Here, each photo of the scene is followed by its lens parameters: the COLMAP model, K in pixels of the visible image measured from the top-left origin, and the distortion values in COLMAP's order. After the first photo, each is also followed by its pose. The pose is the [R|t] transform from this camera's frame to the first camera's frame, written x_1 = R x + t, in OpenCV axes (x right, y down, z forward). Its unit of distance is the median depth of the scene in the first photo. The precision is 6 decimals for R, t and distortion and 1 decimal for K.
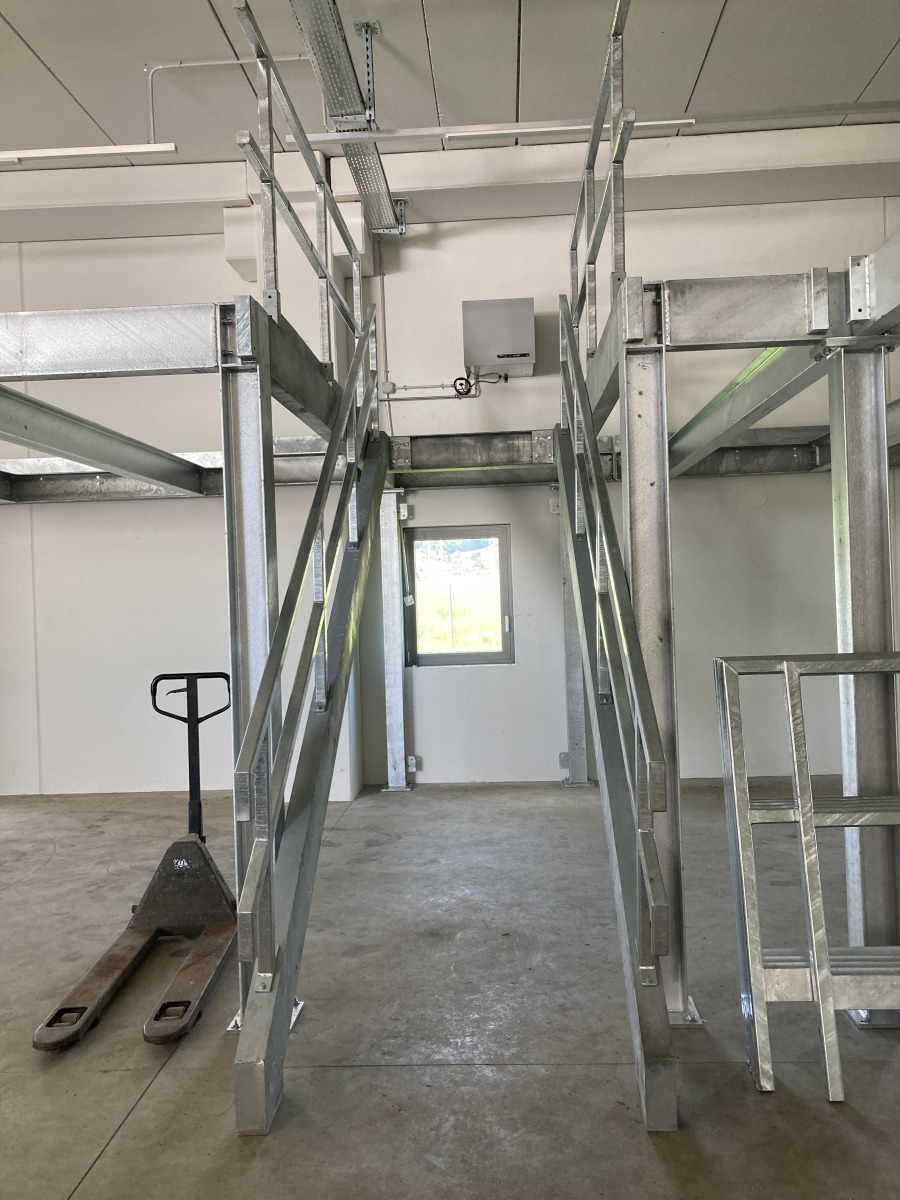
lens RADIAL K [[987.2, 0, 450.0], [0, 987.2, 600.0], [0, 0, 1]] dist [0.014350, 0.009530]
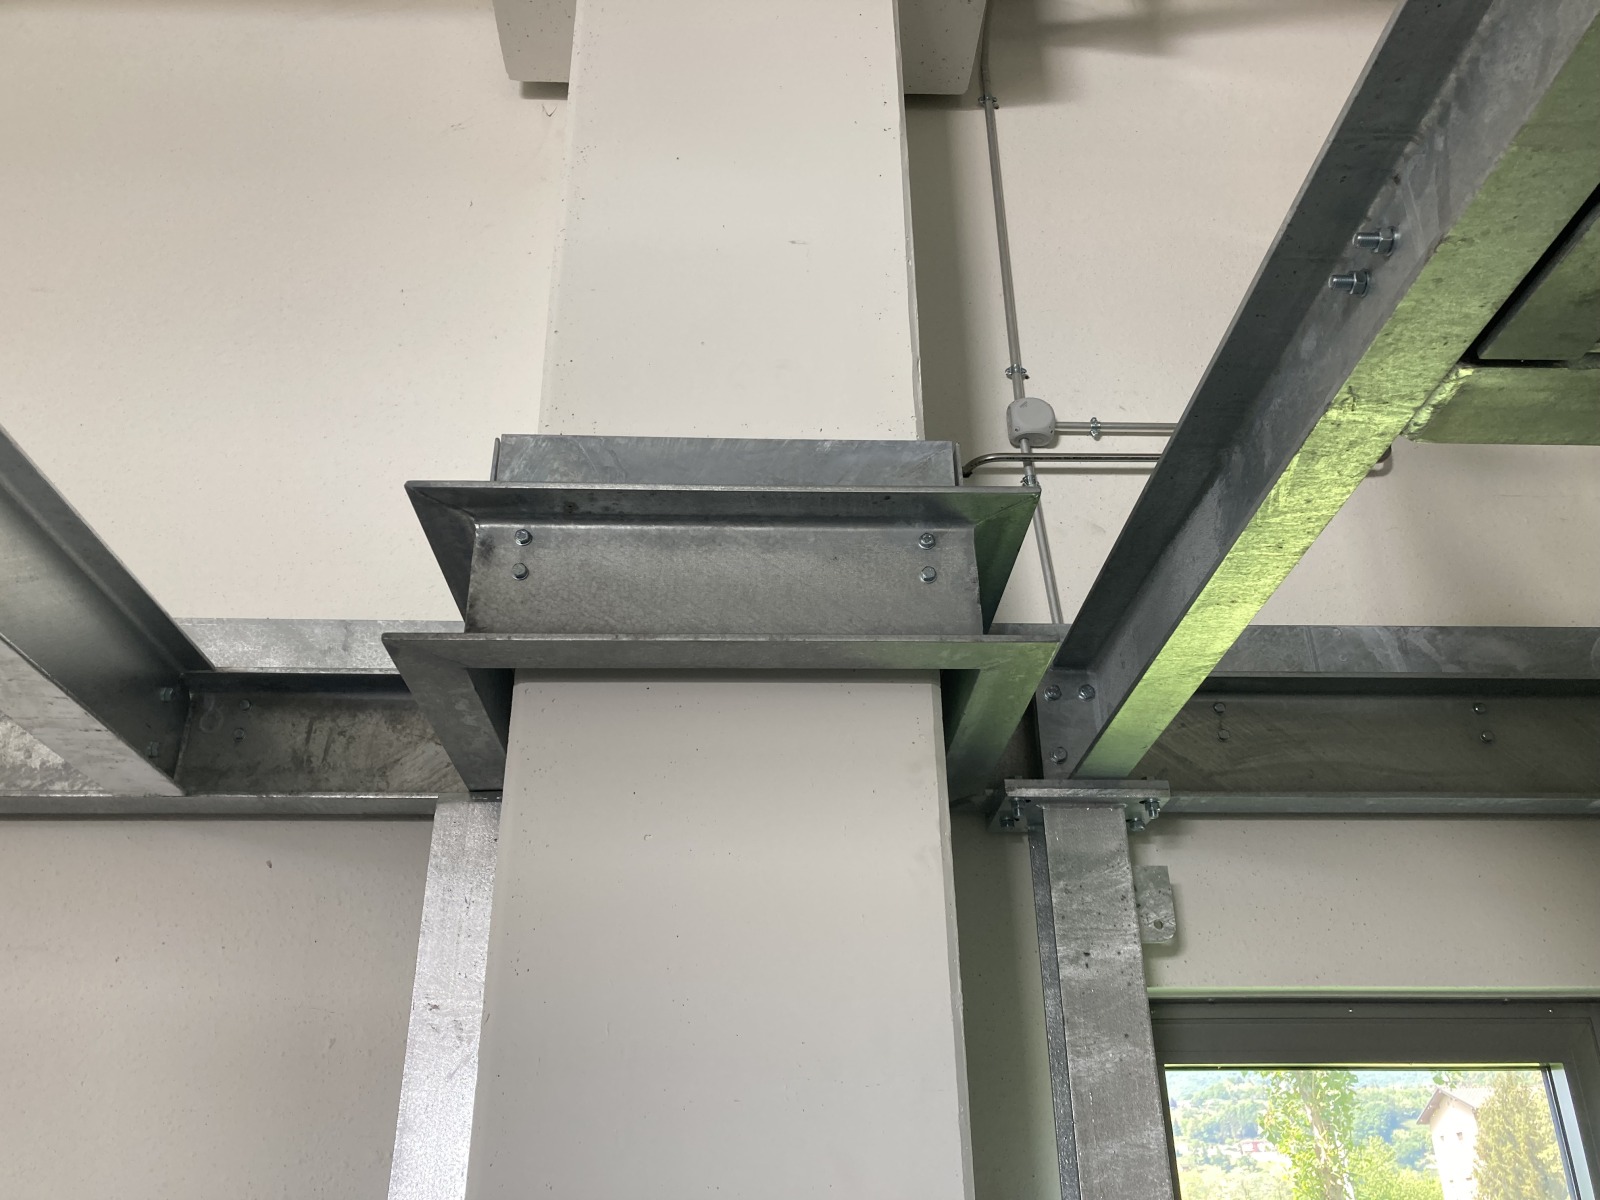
lens RADIAL K [[1316.3, 0, 800.0], [0, 1316.3, 600.0], [0, 0, 1]] dist [0.014350, 0.009530]
pose [[0.995242, 0.063813, 0.073636, -0.129936], [-0.023052, 0.888462, -0.458371, -0.012308], [-0.094673, 0.454492, 0.885705, 0.642924]]
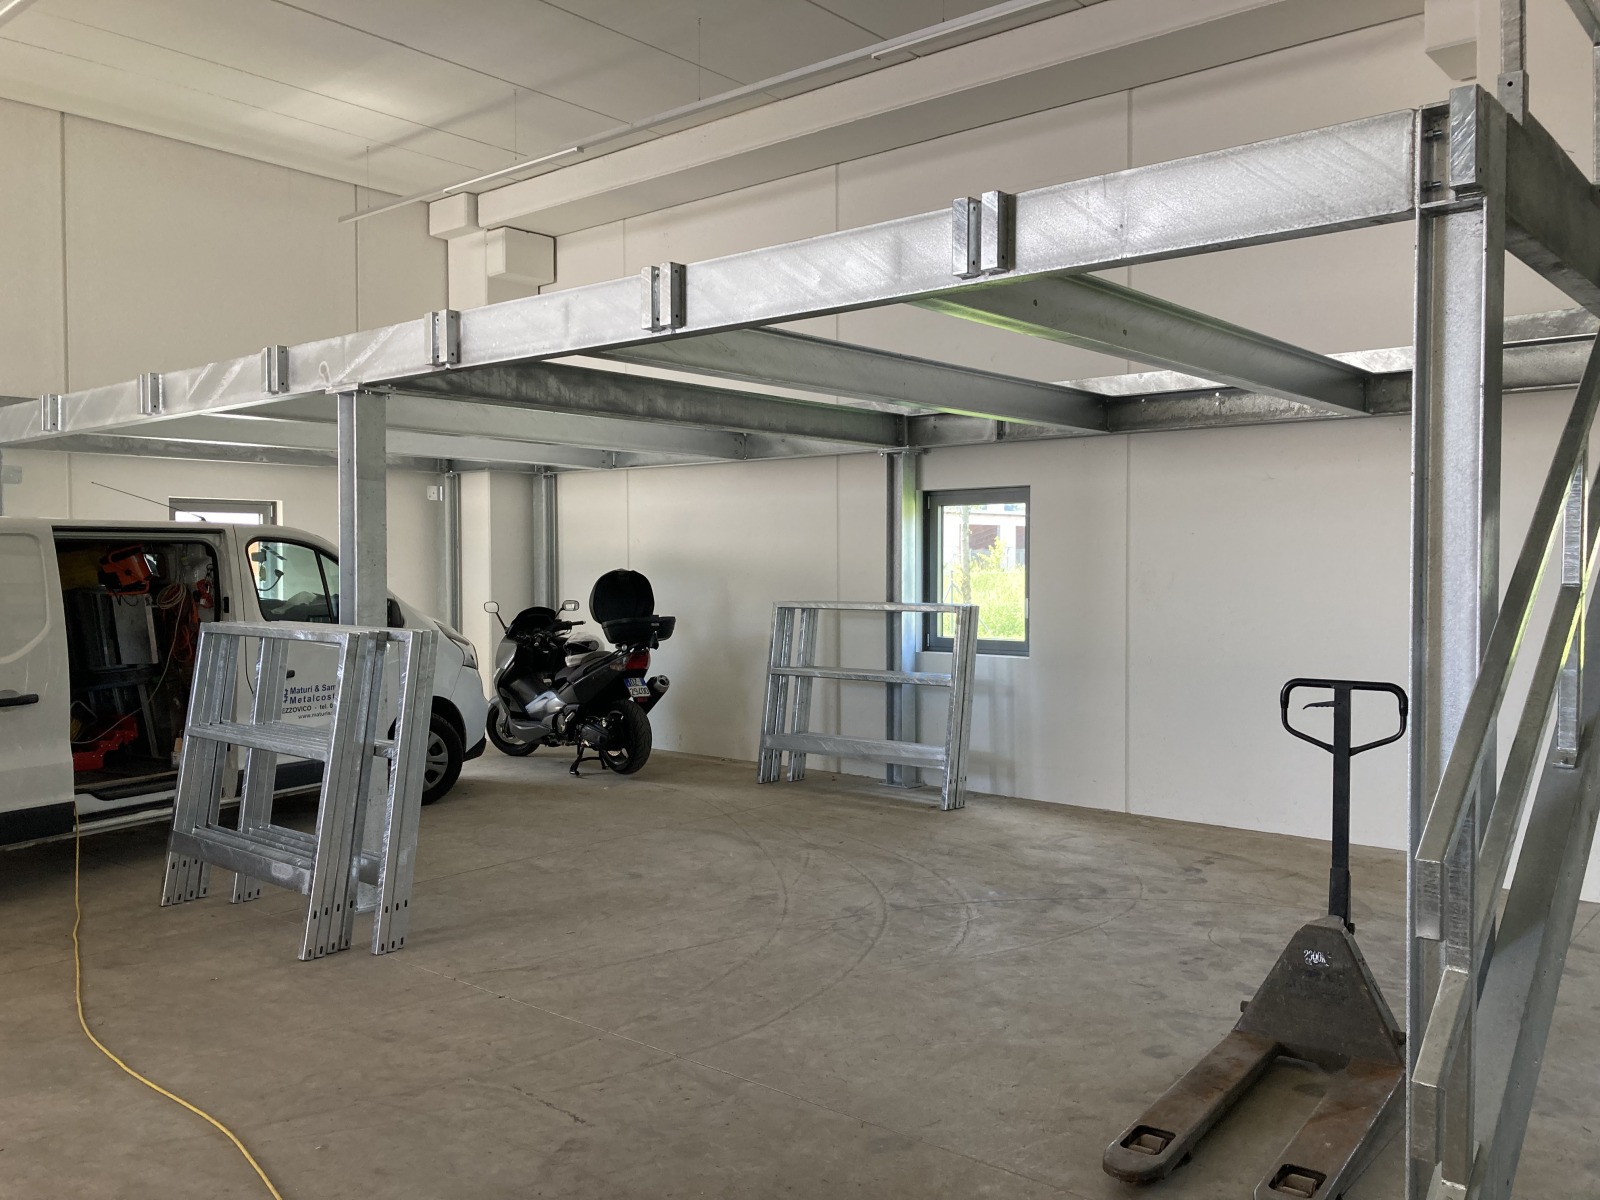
lens RADIAL K [[1316.3, 0, 800.0], [0, 1316.3, 600.0], [0, 0, 1]] dist [0.014350, 0.009530]
pose [[0.799847, 0.046765, -0.598379, -0.022893], [-0.027539, 0.998769, 0.041244, -0.008053], [0.599571, -0.016510, 0.800151, 0.062910]]
